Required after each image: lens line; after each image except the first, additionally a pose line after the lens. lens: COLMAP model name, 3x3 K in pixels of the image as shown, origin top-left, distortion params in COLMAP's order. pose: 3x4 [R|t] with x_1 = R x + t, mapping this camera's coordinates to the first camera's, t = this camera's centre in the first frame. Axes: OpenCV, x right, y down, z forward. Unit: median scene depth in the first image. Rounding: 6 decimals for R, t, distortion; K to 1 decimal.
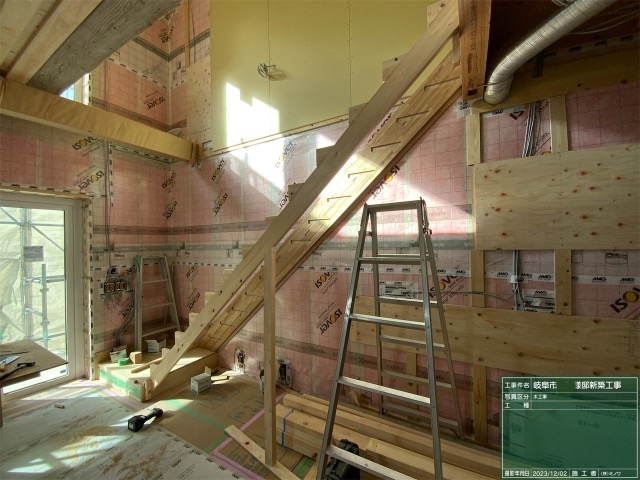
lens RADIAL K [[259.0, 0, 320.0], [0, 259.0, 240.0], [0, 0, 1]] dist [0.000395, -0.000398]
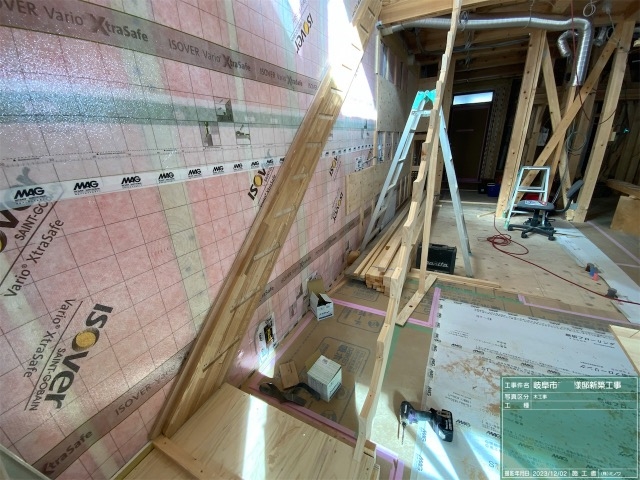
lens RADIAL K [[249.4, 0, 320.0], [0, 249.4, 240.0], [0, 0, 1]] dist [0.000295, -0.000254]
pose [[-0.017807, -0.342927, 0.939193, -0.908516], [0.040581, 0.938320, 0.343378, 0.094064], [-0.999018, 0.044228, -0.002793, 1.052968]]
